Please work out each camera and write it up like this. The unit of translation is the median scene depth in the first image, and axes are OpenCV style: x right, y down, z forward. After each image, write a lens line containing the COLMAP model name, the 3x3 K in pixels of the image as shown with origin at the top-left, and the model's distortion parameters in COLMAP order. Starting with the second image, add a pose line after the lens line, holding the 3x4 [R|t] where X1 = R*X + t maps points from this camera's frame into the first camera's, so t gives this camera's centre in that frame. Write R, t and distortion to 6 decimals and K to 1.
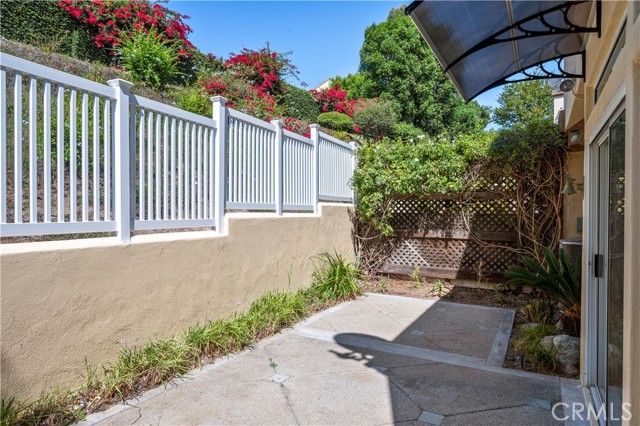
lens RADIAL K [[389.3, 0, 320.5], [0, 389.3, 212.0], [0, 0, 1]] dist [-0.006033, -0.000458]
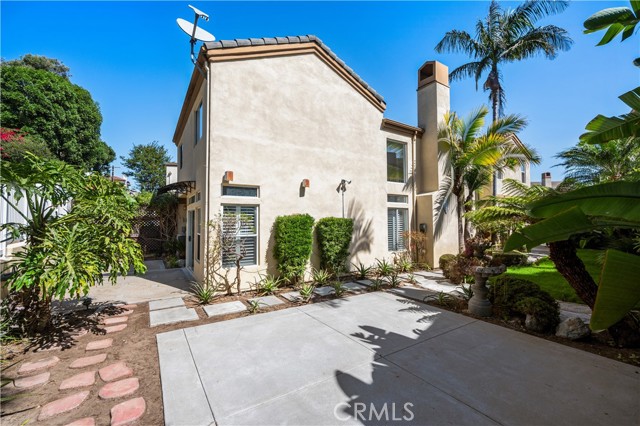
lens RADIAL K [[270.0, 0, 319.8], [0, 270.0, 214.0], [0, 0, 1]] dist [0.000840, 0.000332]
pose [[0.466099, 0.007086, 0.884704, -0.158970], [0.012049, 0.999824, -0.014356, -0.009696], [-0.884650, 0.017351, 0.465932, -0.210282]]
